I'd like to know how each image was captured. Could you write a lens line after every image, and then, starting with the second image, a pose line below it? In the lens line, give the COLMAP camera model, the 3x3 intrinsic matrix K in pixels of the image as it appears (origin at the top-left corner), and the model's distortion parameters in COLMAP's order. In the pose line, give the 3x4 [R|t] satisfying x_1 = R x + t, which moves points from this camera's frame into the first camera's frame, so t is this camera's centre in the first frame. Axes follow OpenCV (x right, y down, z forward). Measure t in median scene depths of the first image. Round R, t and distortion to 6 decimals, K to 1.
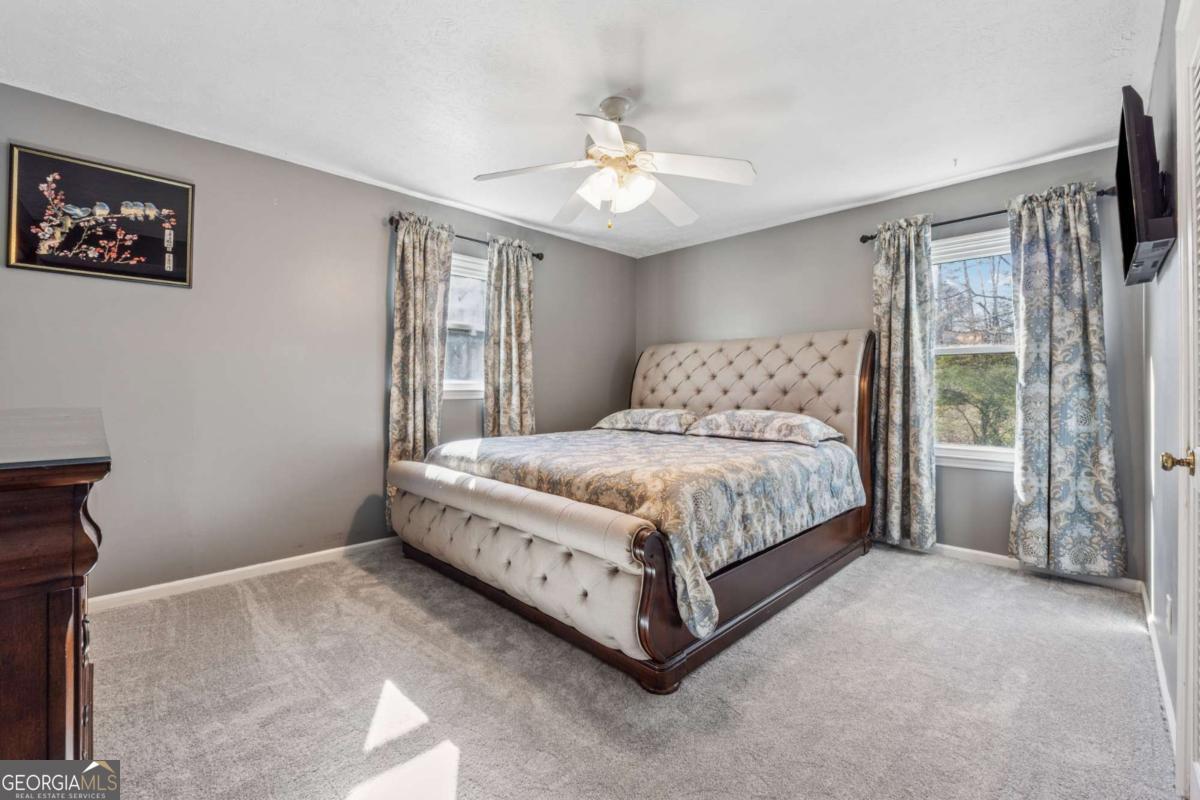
lens RADIAL K [[503.5, 0, 597.8], [0, 503.5, 384.6], [0, 0, 1]] dist [0.000085, -0.000192]
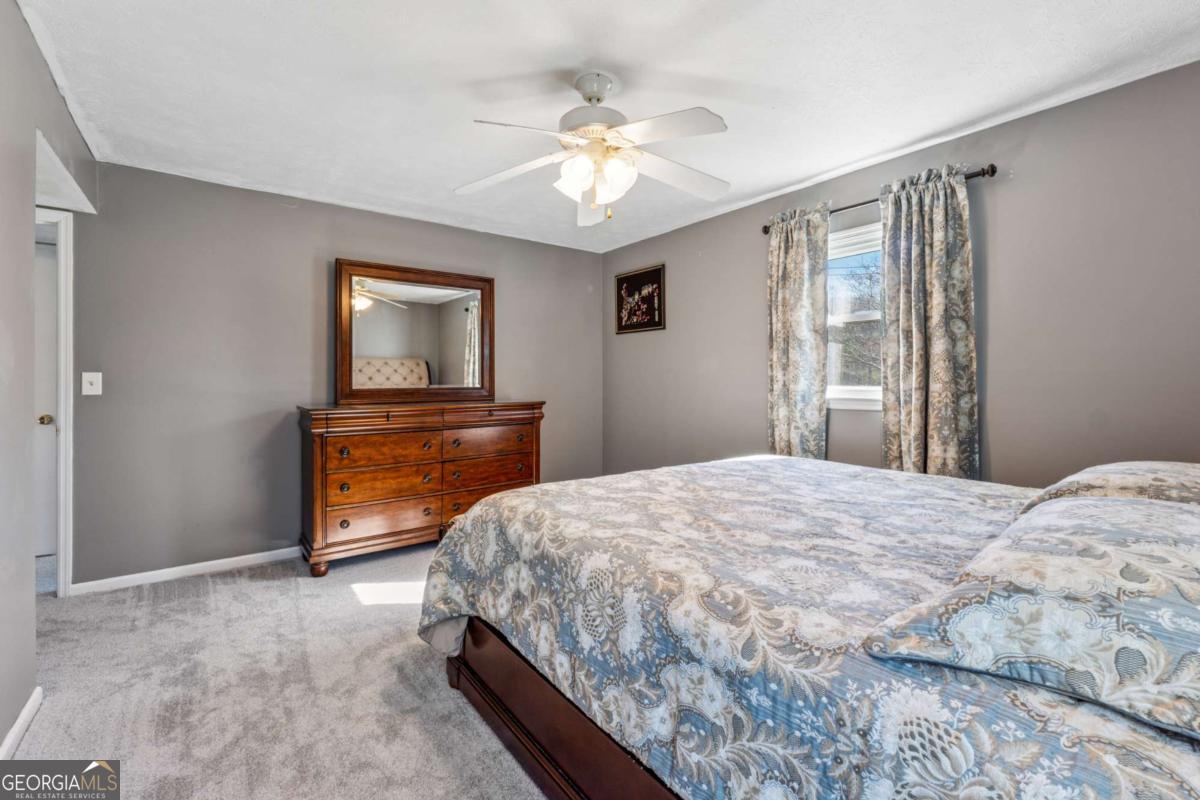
lens RADIAL K [[503.5, 0, 597.8], [0, 503.5, 384.6], [0, 0, 1]] dist [0.000085, -0.000192]
pose [[-0.133384, 0.011151, -0.991002, 0.847900], [0.008864, 0.999910, 0.010058, -0.033023], [0.991025, -0.007443, -0.133471, 1.040625]]
